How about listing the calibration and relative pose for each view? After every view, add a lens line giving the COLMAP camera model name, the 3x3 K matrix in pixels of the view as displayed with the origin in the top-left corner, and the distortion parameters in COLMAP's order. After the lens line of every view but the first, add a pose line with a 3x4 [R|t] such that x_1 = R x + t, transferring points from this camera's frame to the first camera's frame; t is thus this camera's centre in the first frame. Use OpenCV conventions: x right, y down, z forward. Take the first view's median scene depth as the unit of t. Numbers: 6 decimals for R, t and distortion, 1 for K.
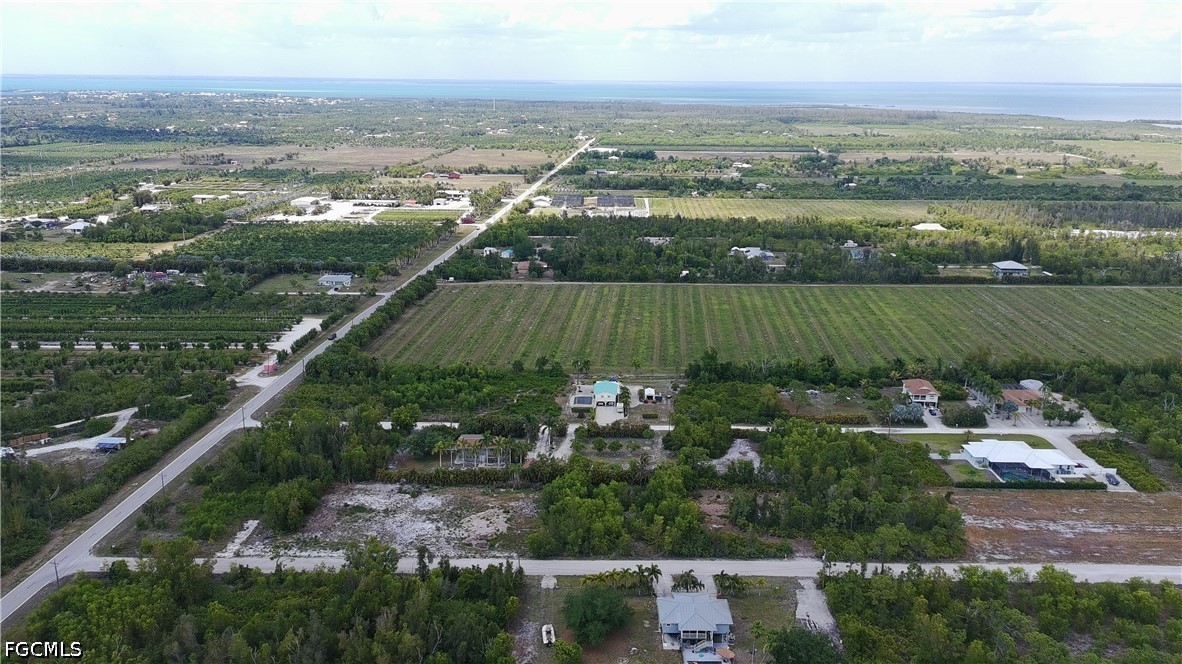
lens RADIAL K [[909.3, 0, 591.0], [0, 909.3, 332.0], [0, 0, 1]] dist [0.073751, -0.084919]
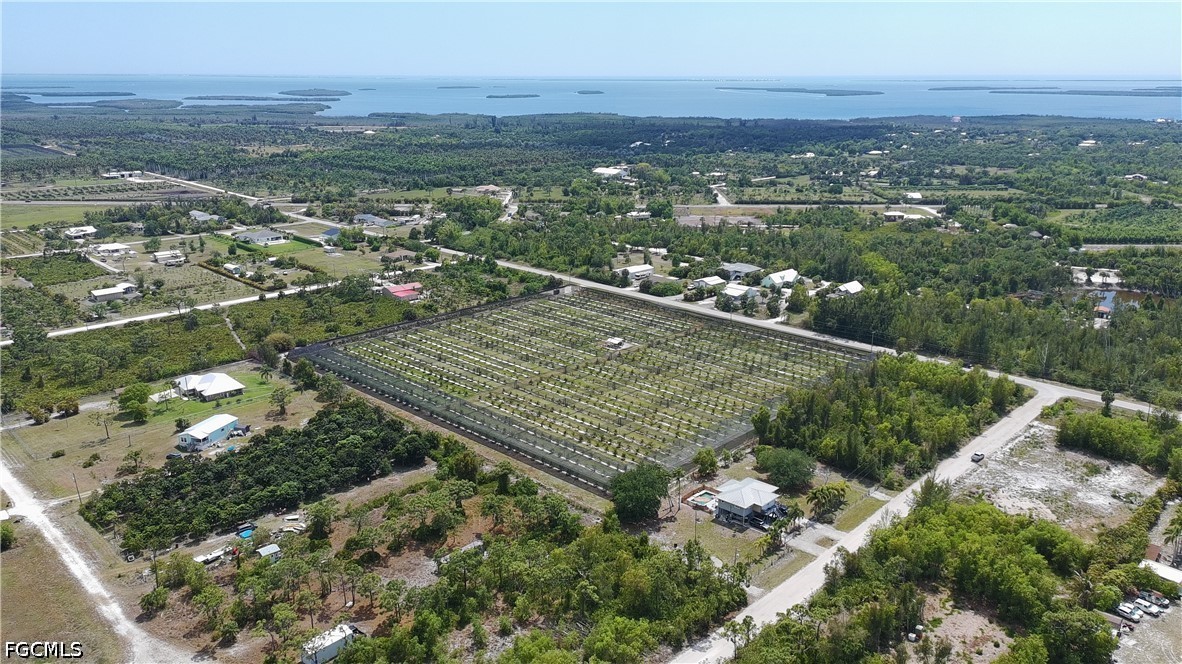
lens RADIAL K [[909.3, 0, 591.0], [0, 909.3, 332.0], [0, 0, 1]] dist [0.073751, -0.084919]
pose [[-0.671493, 0.193029, -0.715428, 0.831240], [-0.206810, 0.878293, 0.431082, -0.268117], [0.711566, 0.437426, -0.549847, 1.129911]]
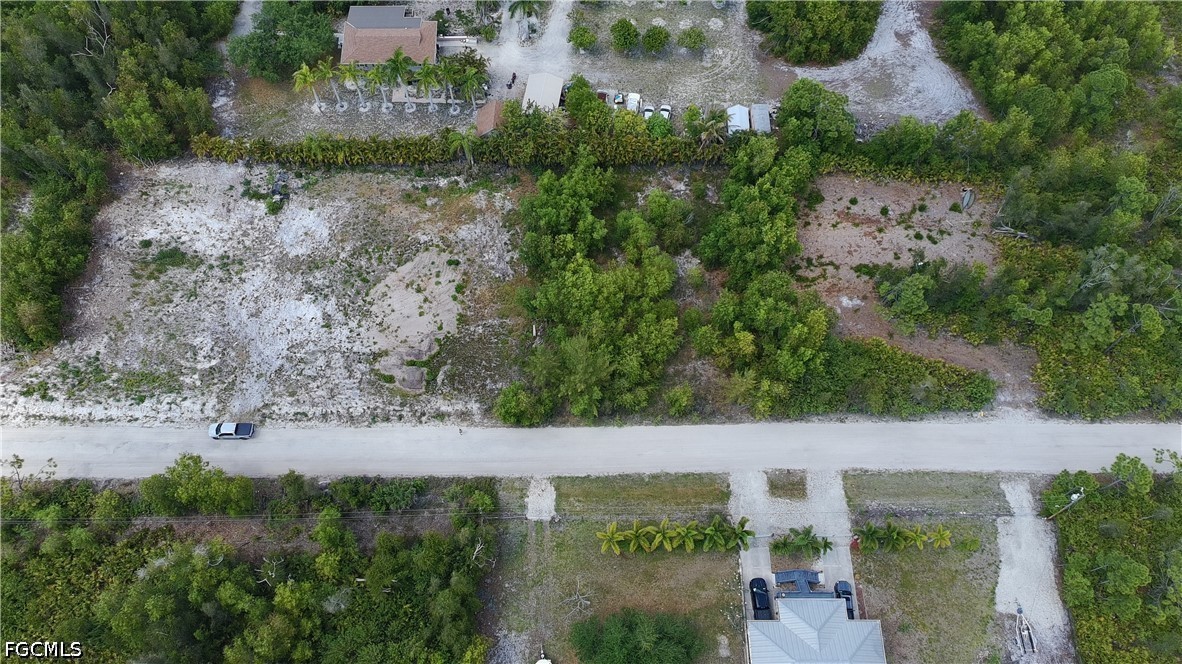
lens RADIAL K [[909.3, 0, 591.0], [0, 909.3, 332.0], [0, 0, 1]] dist [0.073751, -0.084919]
pose [[0.999927, -0.012028, -0.000950, -0.013111], [0.008651, 0.659848, 0.751349, -0.178560], [-0.008411, -0.751303, 0.659904, 0.636422]]
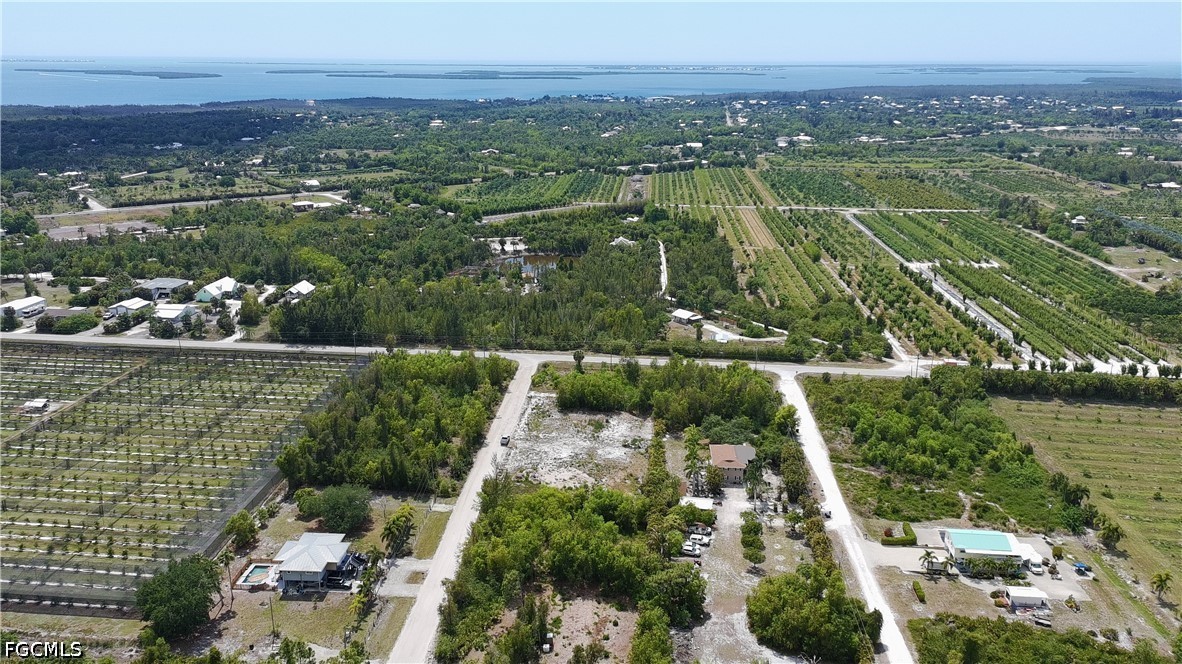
lens RADIAL K [[909.3, 0, 591.0], [0, 909.3, 332.0], [0, 0, 1]] dist [0.073751, -0.084919]
pose [[-0.063357, 0.279551, -0.958038, 0.792060], [-0.272506, 0.918641, 0.286076, -0.229932], [0.960066, 0.279196, 0.017977, 0.967989]]
